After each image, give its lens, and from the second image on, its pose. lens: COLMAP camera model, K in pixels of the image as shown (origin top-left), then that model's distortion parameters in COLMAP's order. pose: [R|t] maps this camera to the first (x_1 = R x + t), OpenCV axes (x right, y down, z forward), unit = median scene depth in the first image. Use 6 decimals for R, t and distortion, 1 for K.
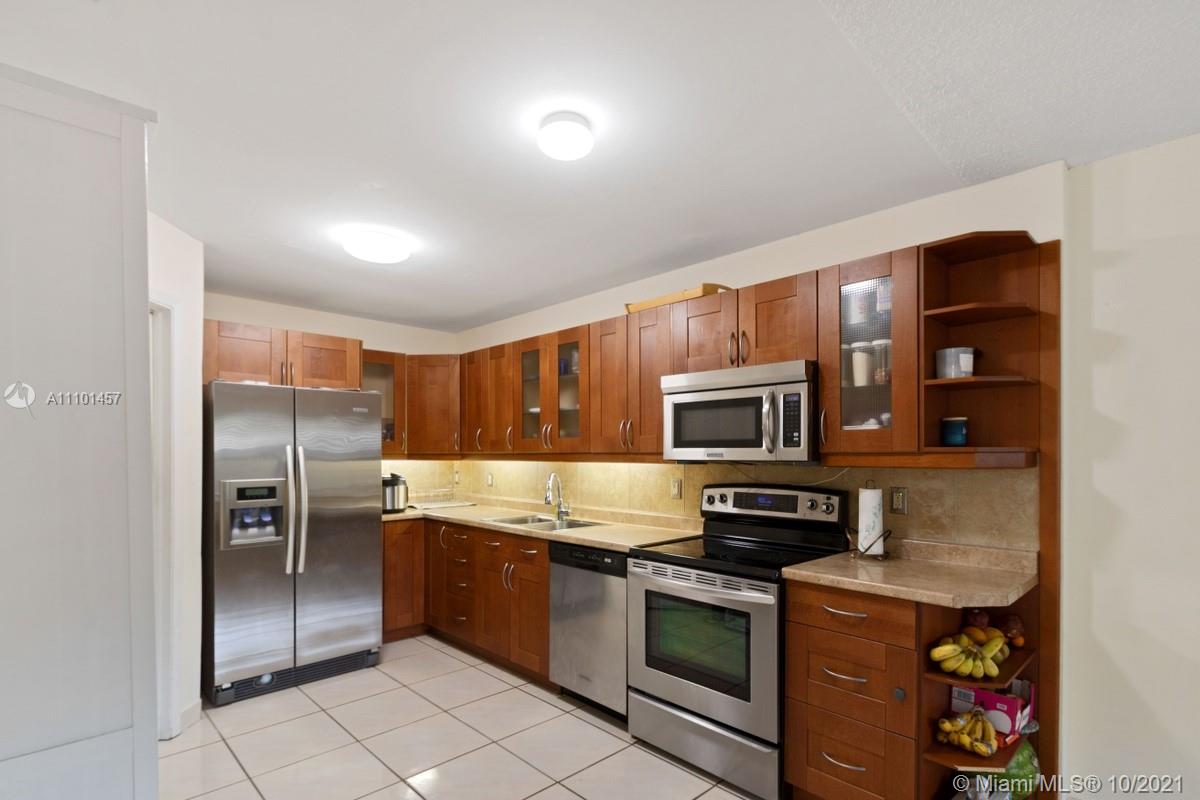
lens RADIAL K [[576.1, 0, 587.4], [0, 576.1, 448.1], [0, 0, 1]] dist [-0.003780, -0.000674]
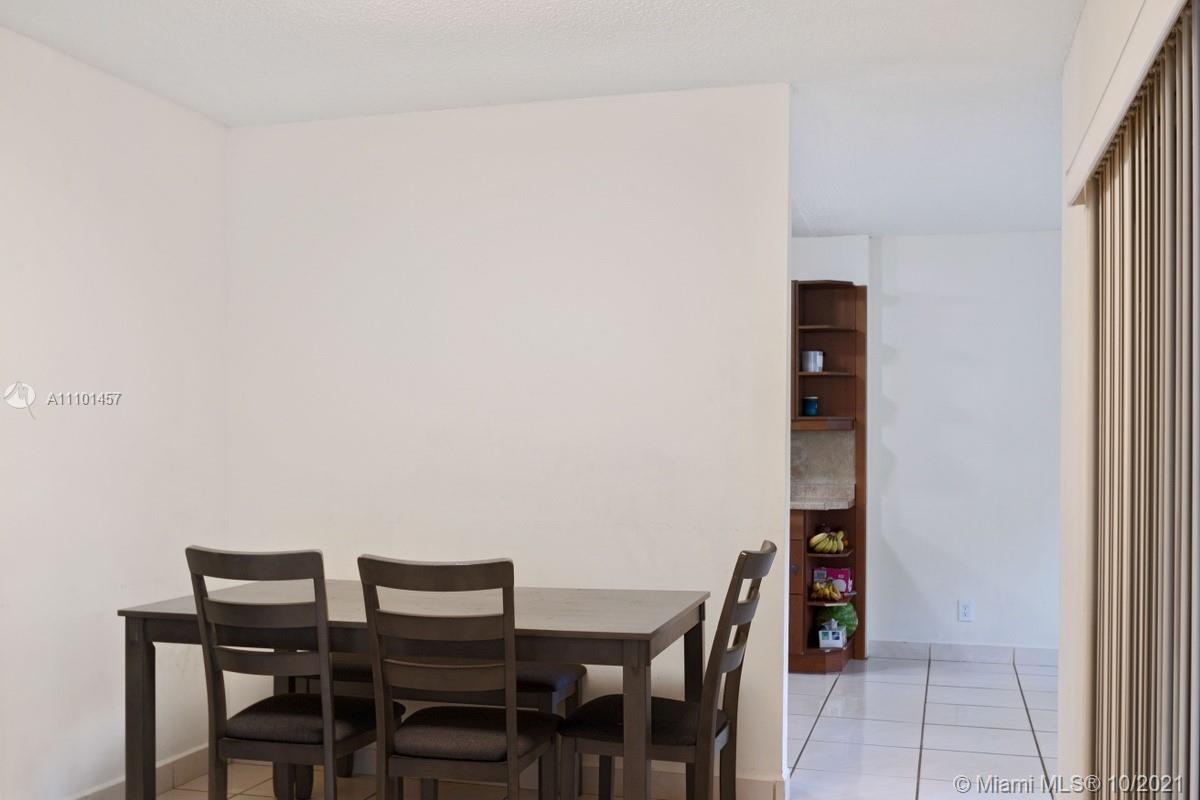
lens RADIAL K [[1257.1, 0, 600.7], [0, 1257.1, 405.4], [0, 0, 1]] dist [0.016402, 0.000000]
pose [[0.856118, 0.015175, 0.516558, -1.096793], [-0.009023, 0.999855, -0.014418, 0.014694], [-0.516702, 0.007682, 0.856131, -1.092892]]
